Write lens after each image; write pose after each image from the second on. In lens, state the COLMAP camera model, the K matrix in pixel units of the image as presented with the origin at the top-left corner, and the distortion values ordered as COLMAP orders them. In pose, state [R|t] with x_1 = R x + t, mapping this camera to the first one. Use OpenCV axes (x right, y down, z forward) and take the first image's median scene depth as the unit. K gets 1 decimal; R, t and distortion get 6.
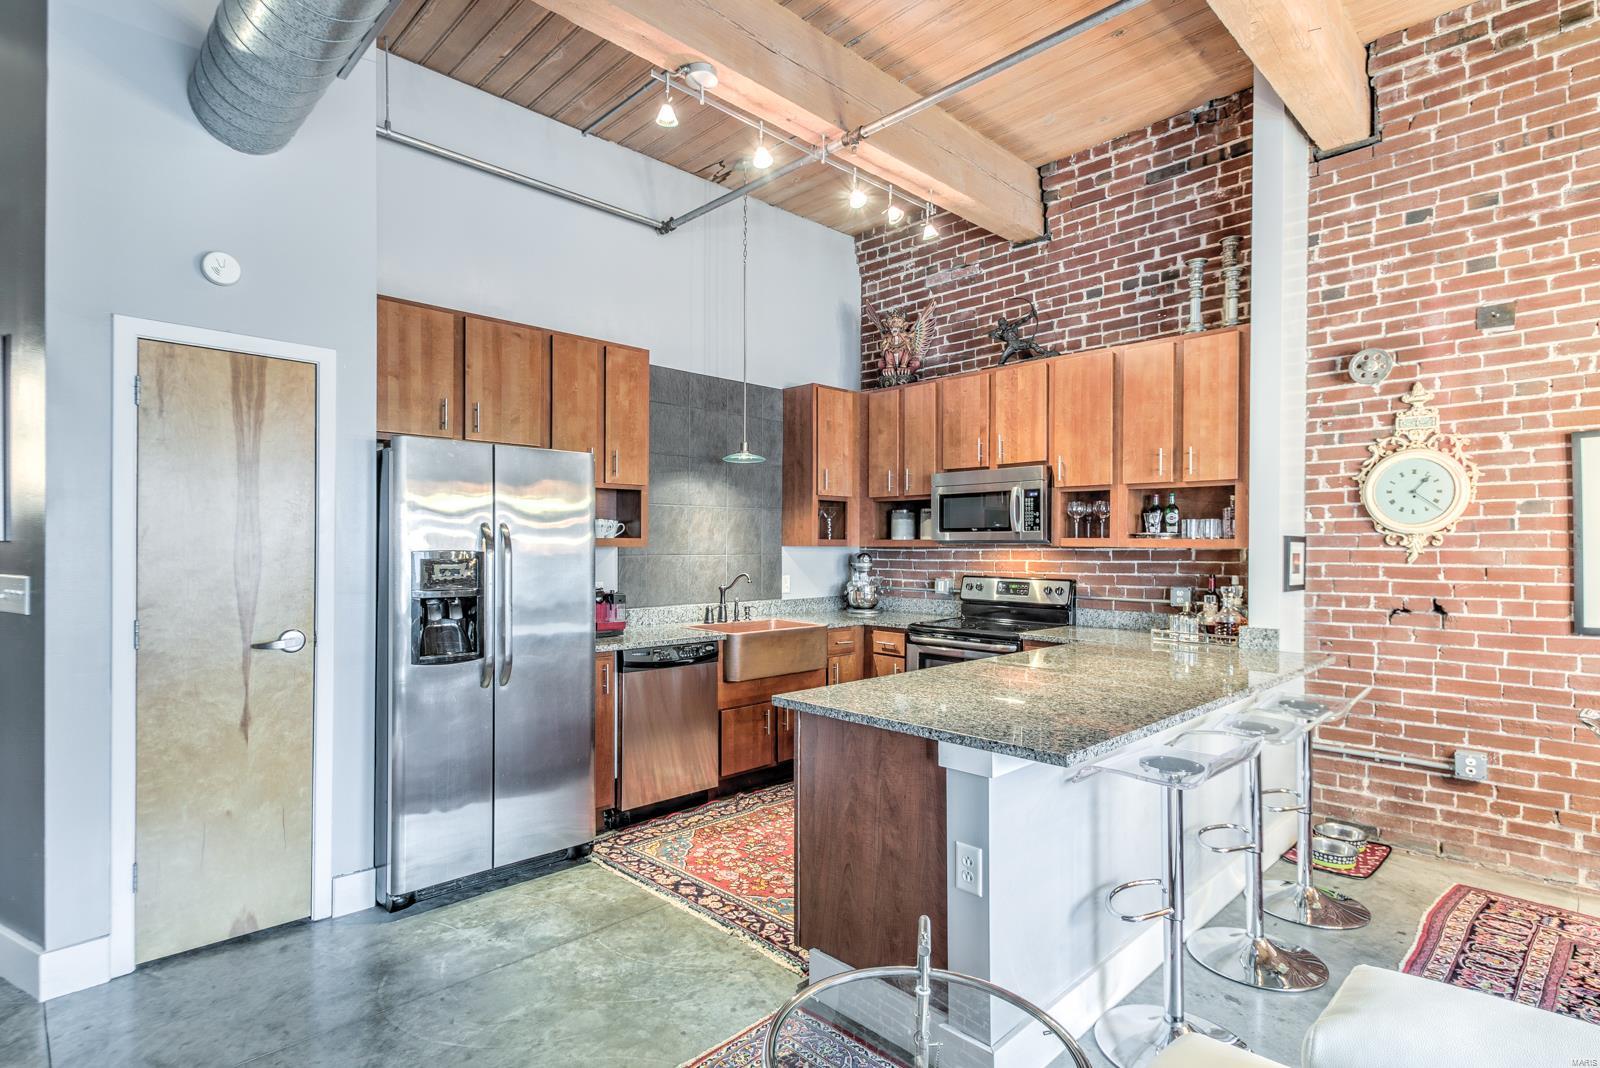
lens RADIAL K [[816.1, 0, 812.9], [0, 816.1, 544.7], [0, 0, 1]] dist [0.020999, -0.015842]
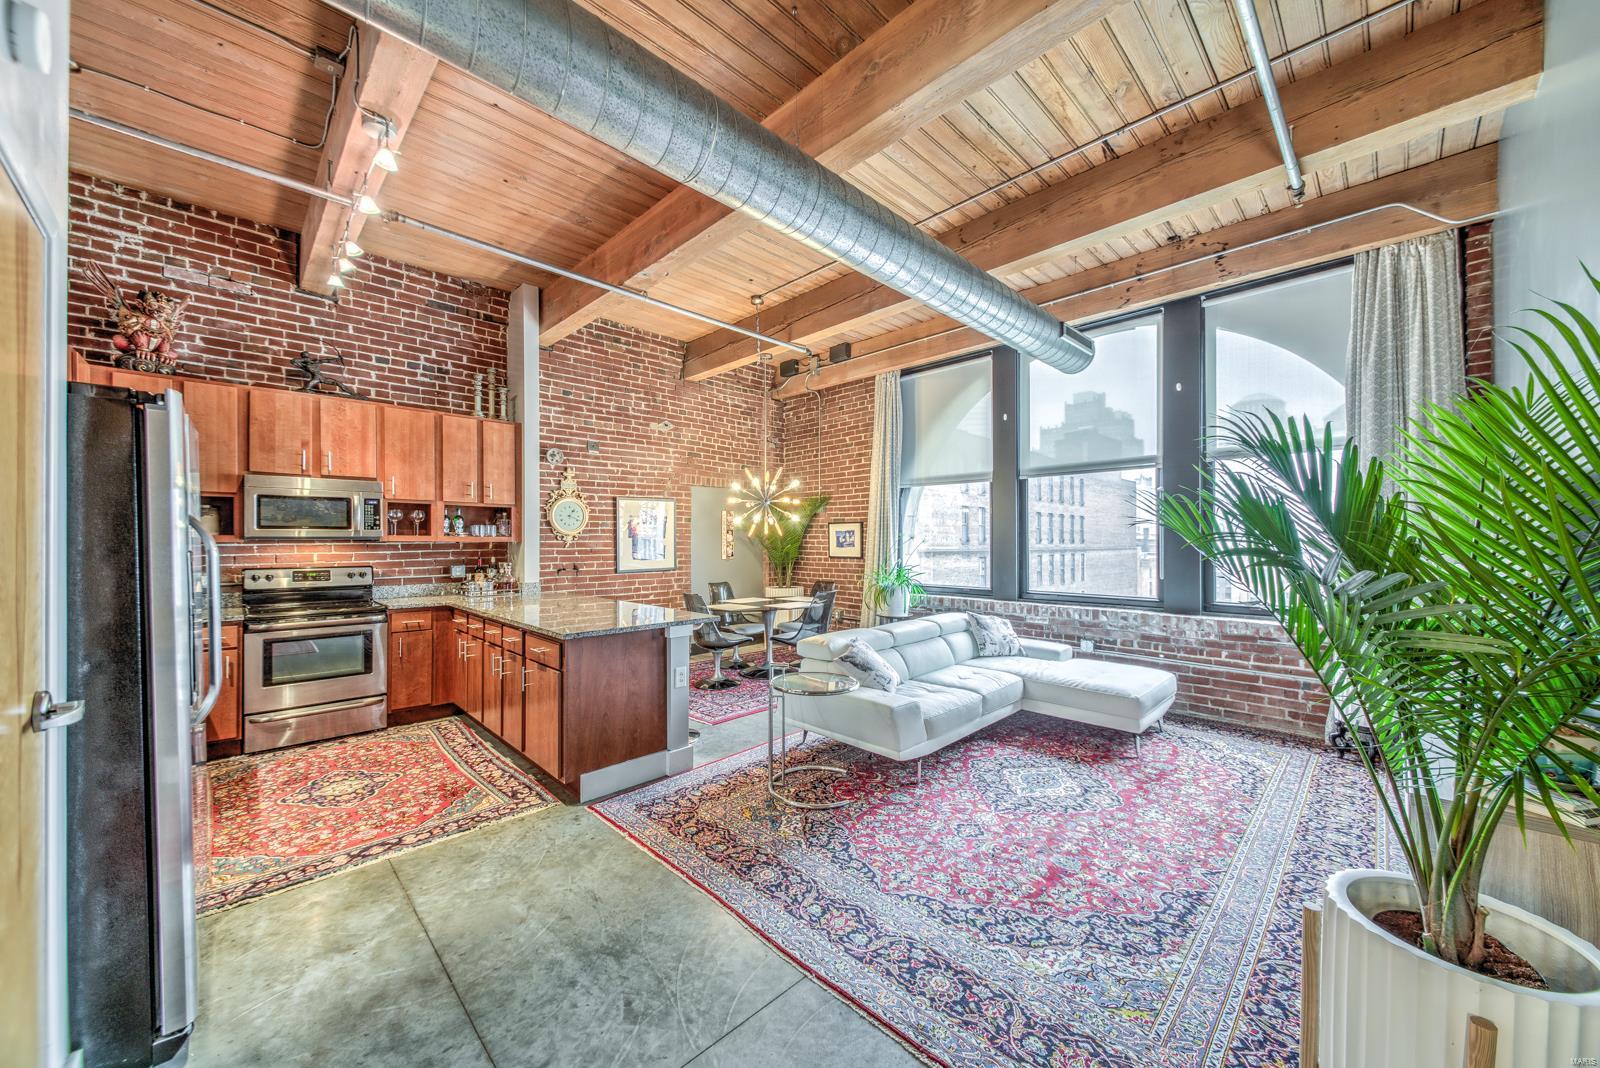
lens RADIAL K [[578.1, 0, 800.7], [0, 578.1, 538.3], [0, 0, 1]] dist [0.023867, -0.013363]
pose [[-0.014659, 0.000564, 0.999892, -0.734366], [0.000947, 0.999999, -0.000550, -0.001711], [-0.999892, 0.000938, -0.014659, 0.331321]]
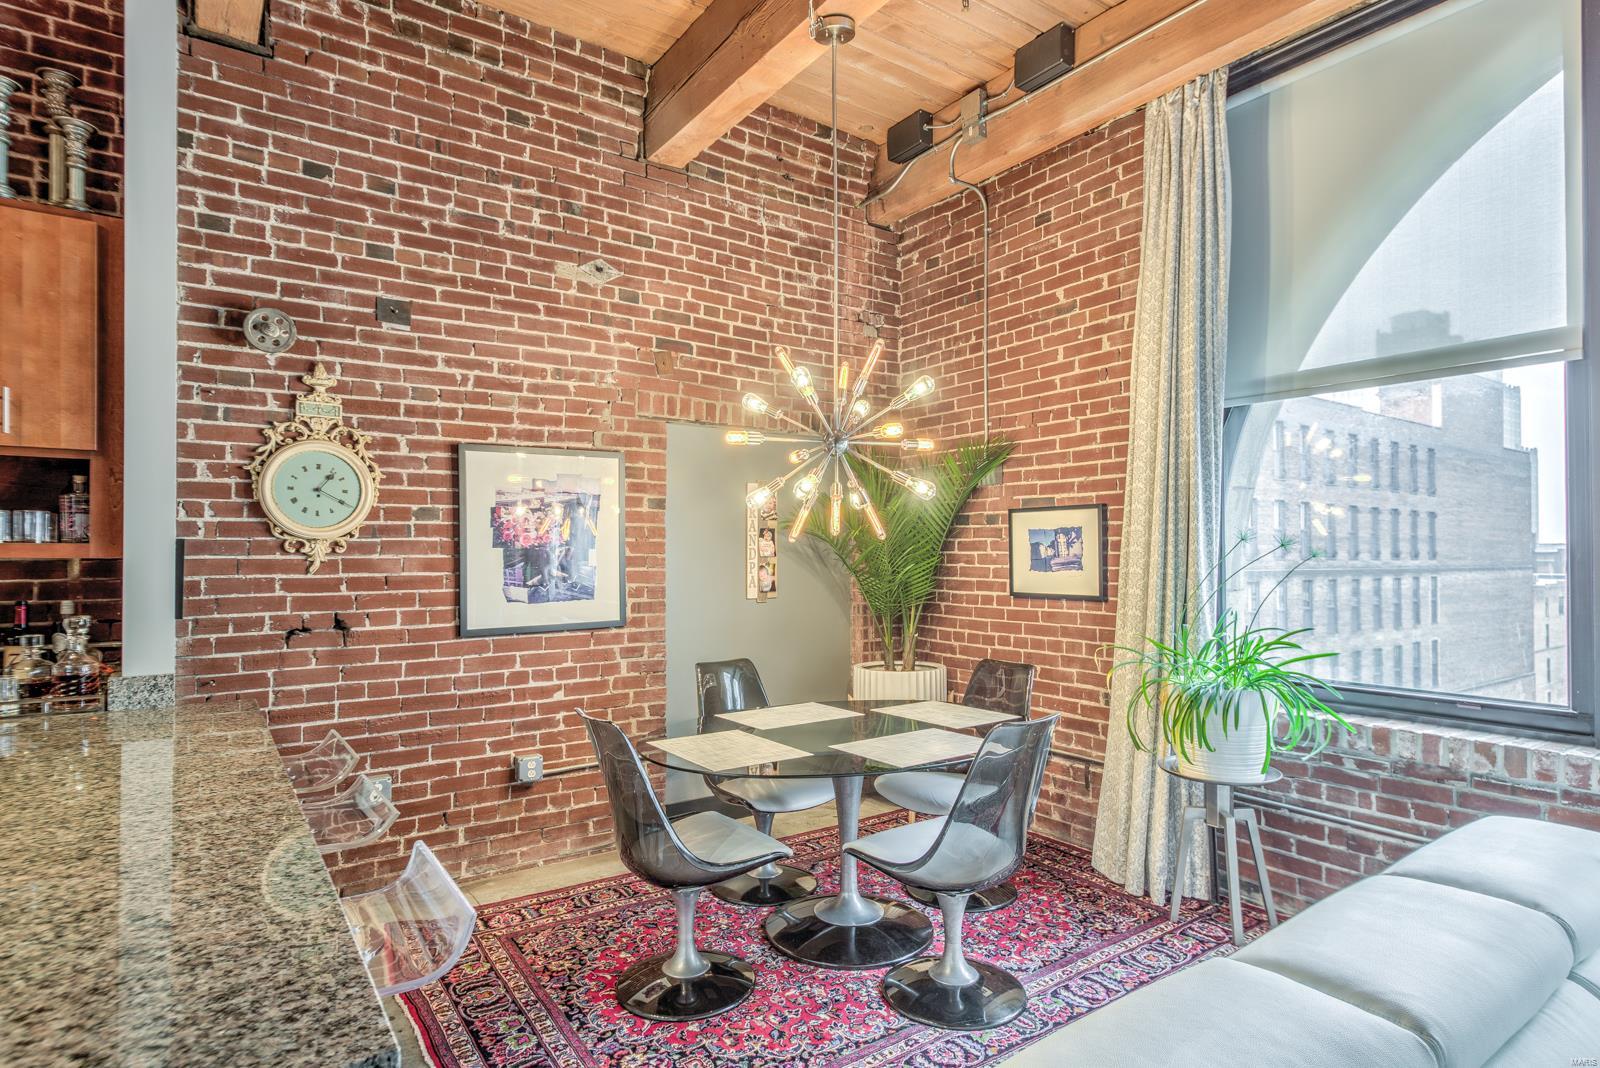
lens RADIAL K [[835.7, 0, 771.4], [0, 835.7, 547.5], [0, 0, 1]] dist [0.015195, 0.000059]
pose [[0.185205, 0.005750, 0.982683, -0.034207], [0.003386, 0.999973, -0.006490, 0.002434], [-0.982694, 0.004530, 0.185181, 0.317449]]
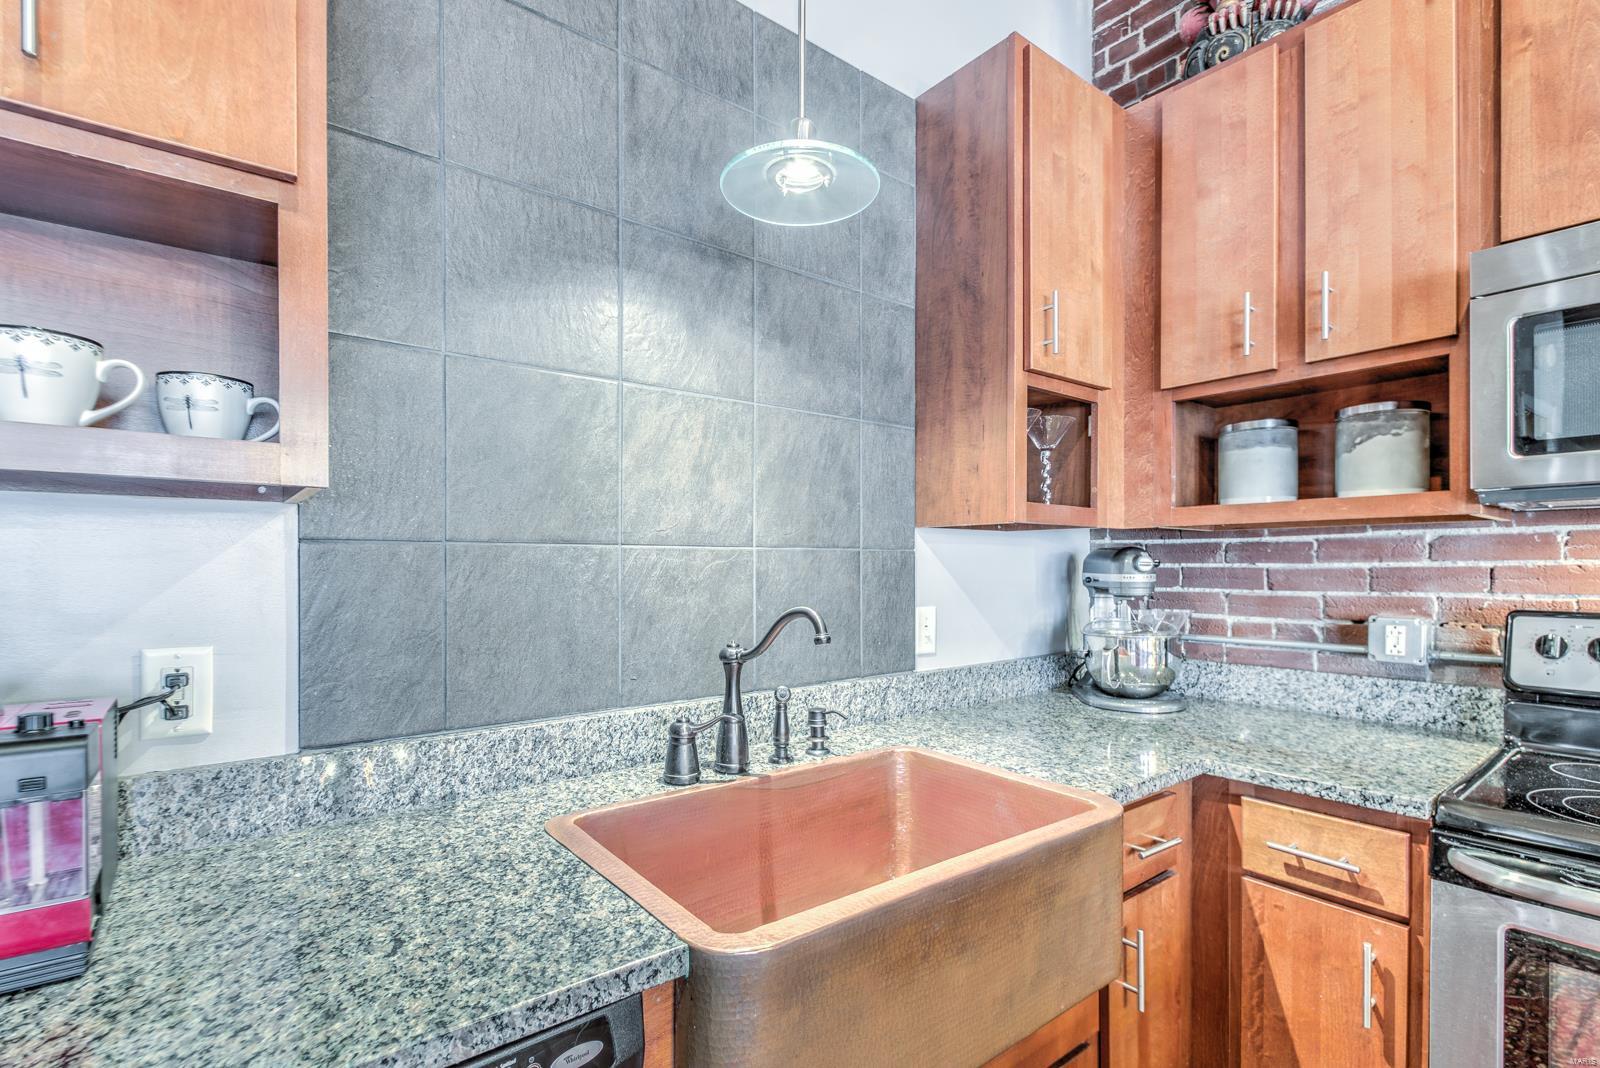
lens RADIAL K [[738.5, 0, 829.8], [0, 738.5, 567.8], [0, 0, 1]] dist [0.006549, -0.000090]
pose [[0.995598, -0.004575, -0.093612, -0.057575], [0.004816, 0.999986, 0.002343, 0.024094], [0.093600, -0.002784, 0.995606, 0.848302]]
